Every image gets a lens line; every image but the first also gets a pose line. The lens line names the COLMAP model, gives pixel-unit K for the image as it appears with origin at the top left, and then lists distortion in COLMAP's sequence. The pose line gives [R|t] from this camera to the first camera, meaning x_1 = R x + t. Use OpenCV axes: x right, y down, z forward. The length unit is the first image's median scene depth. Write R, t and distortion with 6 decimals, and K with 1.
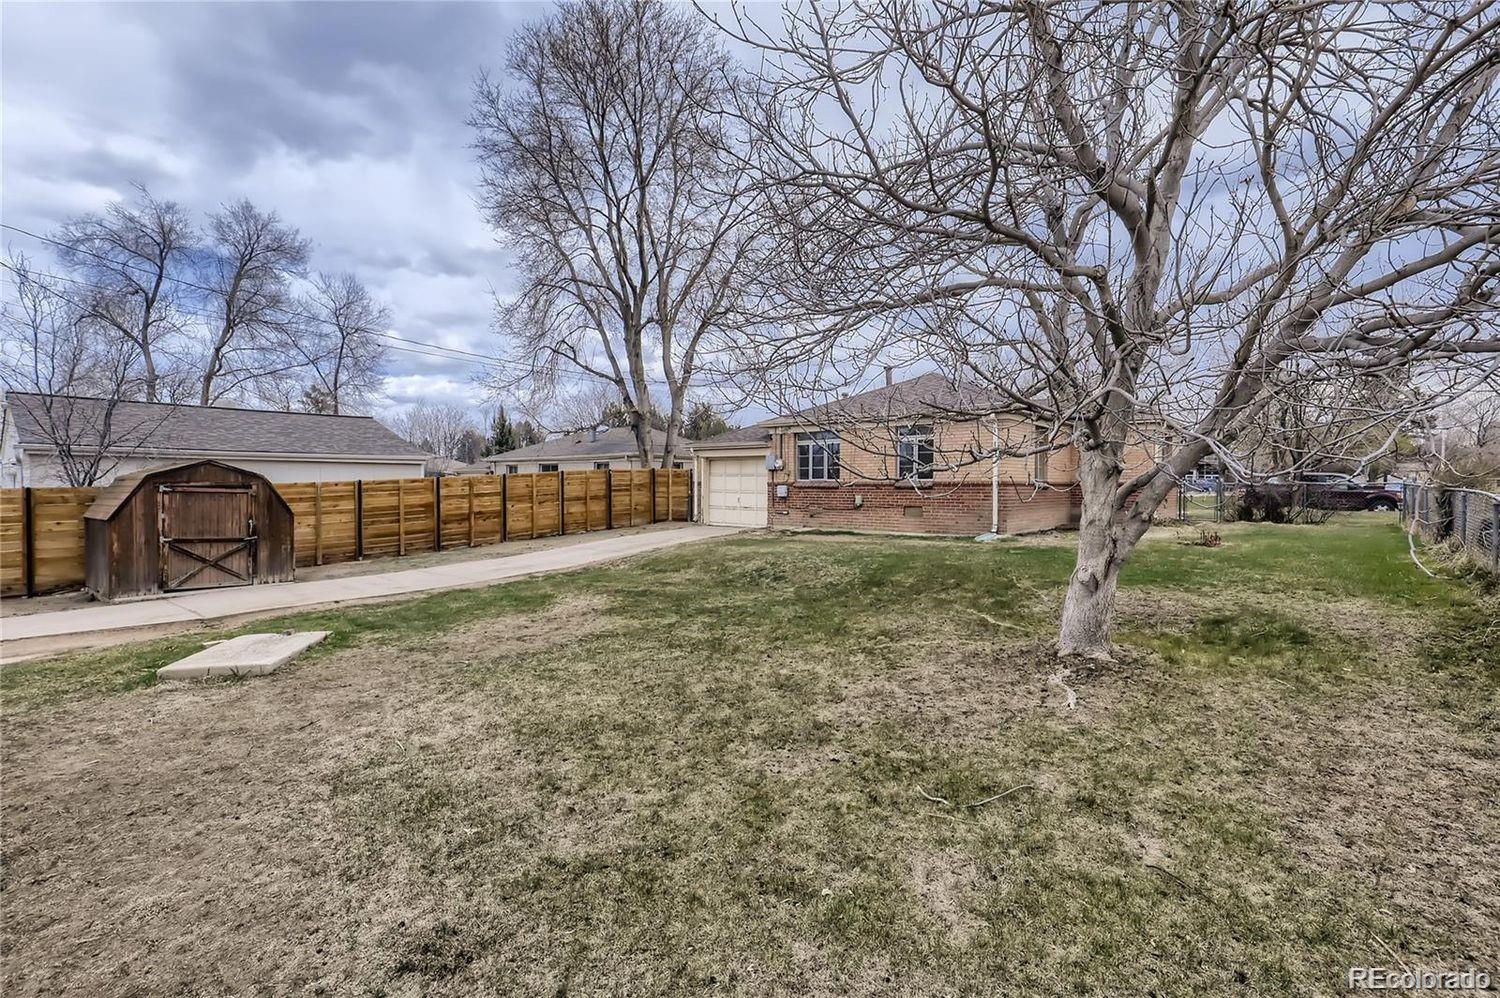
lens RADIAL K [[684.5, 0, 749.9], [0, 684.5, 495.7], [0, 0, 1]] dist [-0.004470, 0.002009]
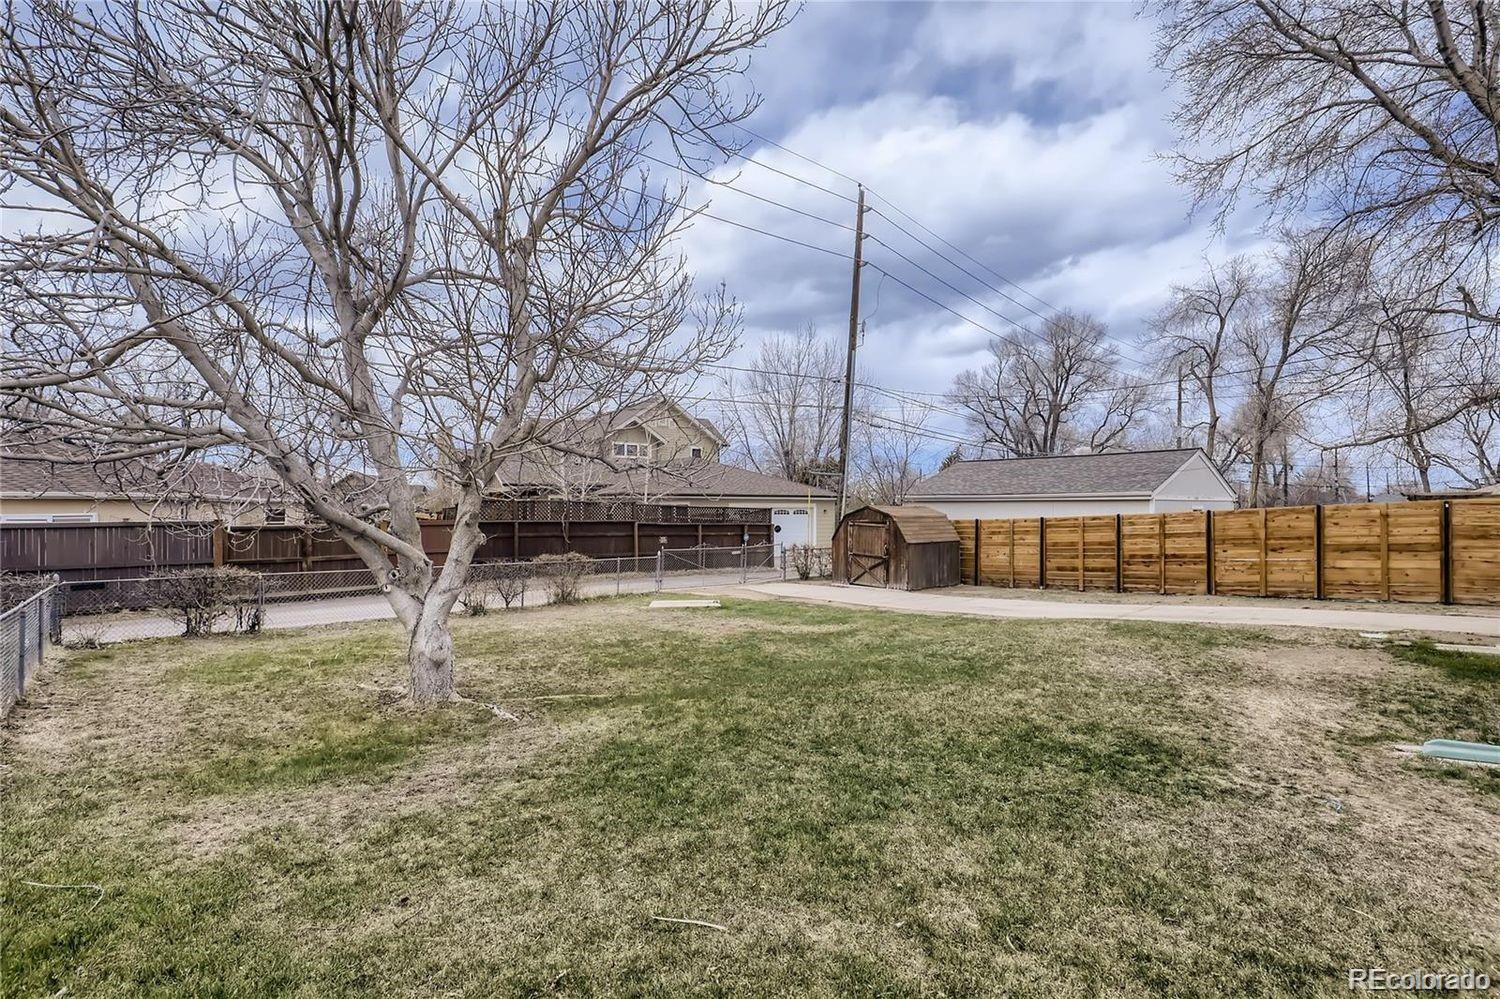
lens RADIAL K [[684.5, 0, 749.5], [0, 684.5, 502.5], [0, 0, 1]] dist [-0.004470, 0.002009]
pose [[-0.123201, -0.006152, -0.992363, 0.574548], [-0.014033, 0.999892, -0.004457, -0.033859], [0.992282, 0.013377, -0.123274, 0.629204]]
